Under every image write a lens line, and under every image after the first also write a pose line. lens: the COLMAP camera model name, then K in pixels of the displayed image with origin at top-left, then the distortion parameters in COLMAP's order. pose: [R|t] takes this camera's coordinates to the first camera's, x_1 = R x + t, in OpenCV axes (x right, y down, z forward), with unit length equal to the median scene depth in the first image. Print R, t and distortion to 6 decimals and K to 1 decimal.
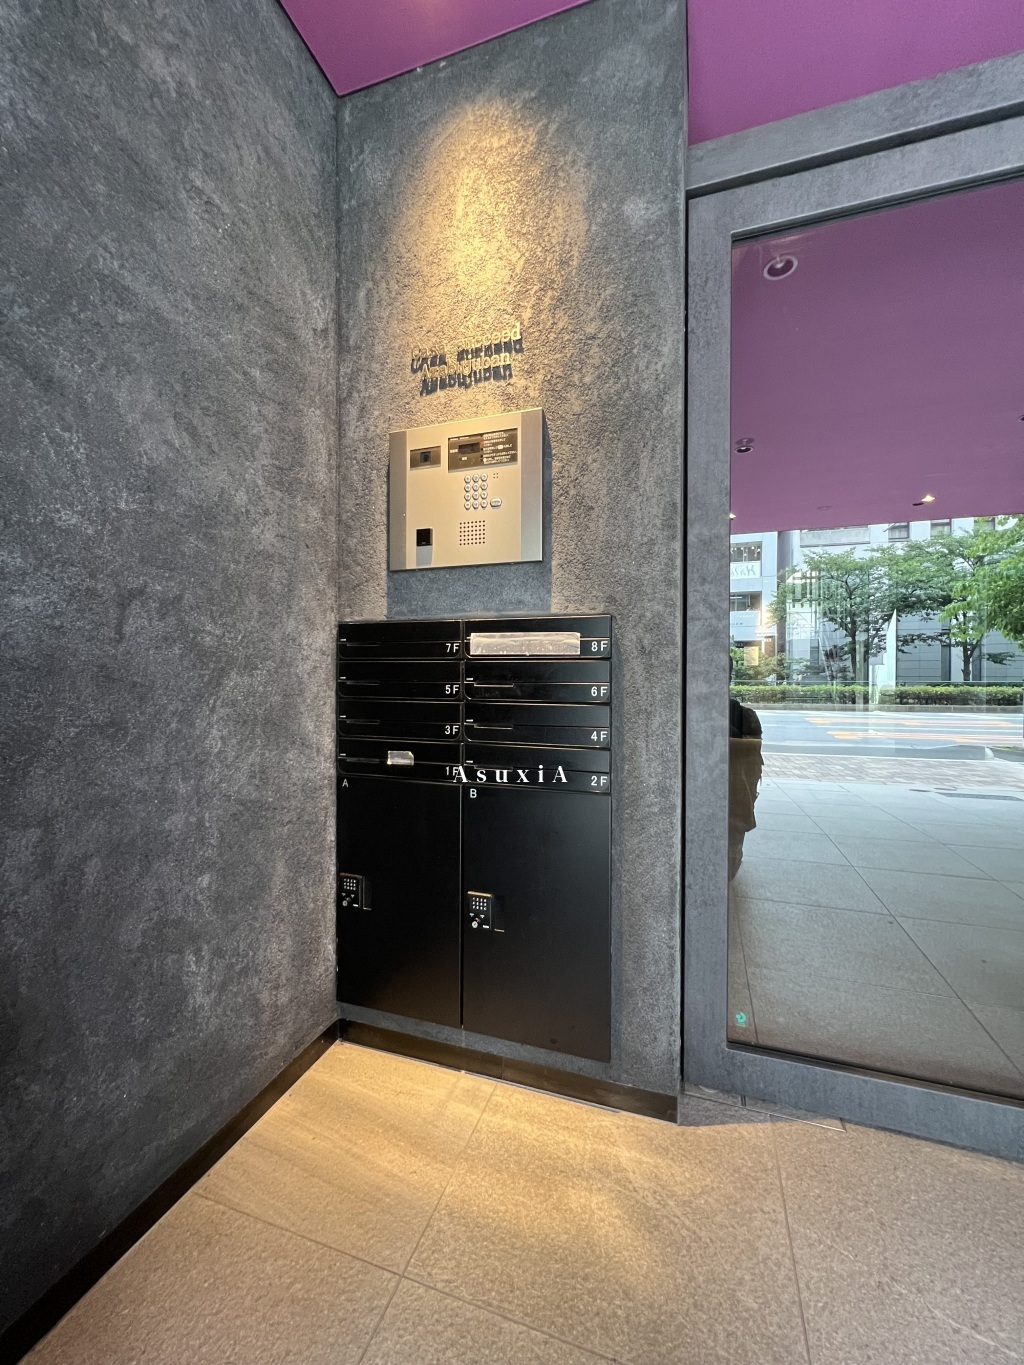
lens RADIAL K [[545.1, 0, 516.4], [0, 545.1, 681.6], [0, 0, 1]] dist [-0.002085, -0.000033]
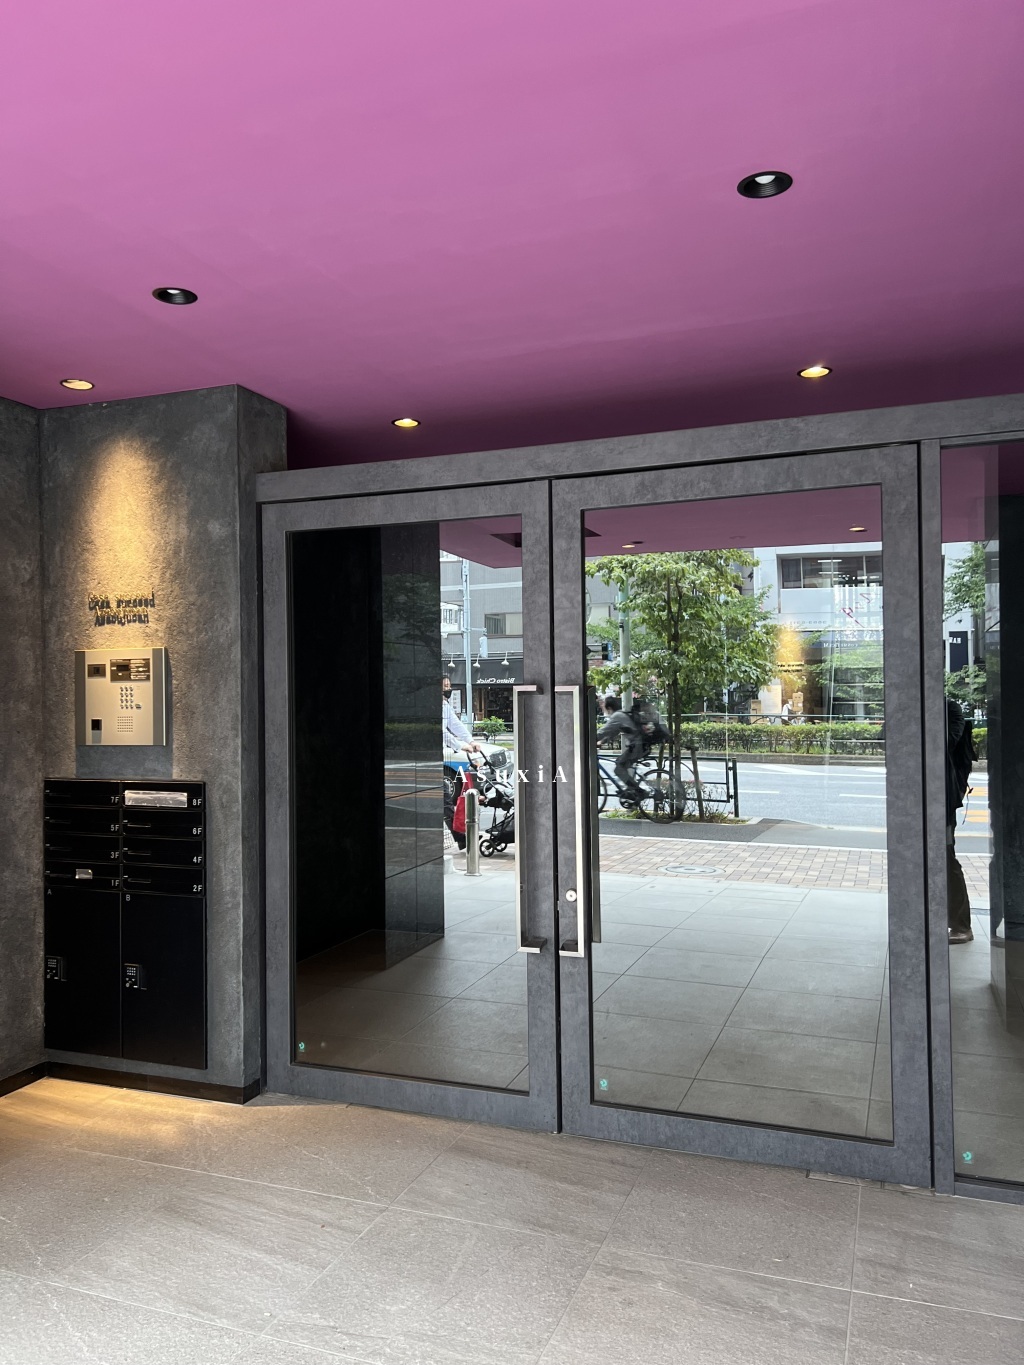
lens RADIAL K [[1039.2, 0, 512.9], [0, 1039.2, 684.2], [0, 0, 1]] dist [0.030913, -0.003270]
pose [[0.998803, -0.017401, -0.045707, 1.106283], [0.016724, 0.999745, -0.015162, -0.316229], [0.045959, 0.014379, 0.998840, -1.807929]]
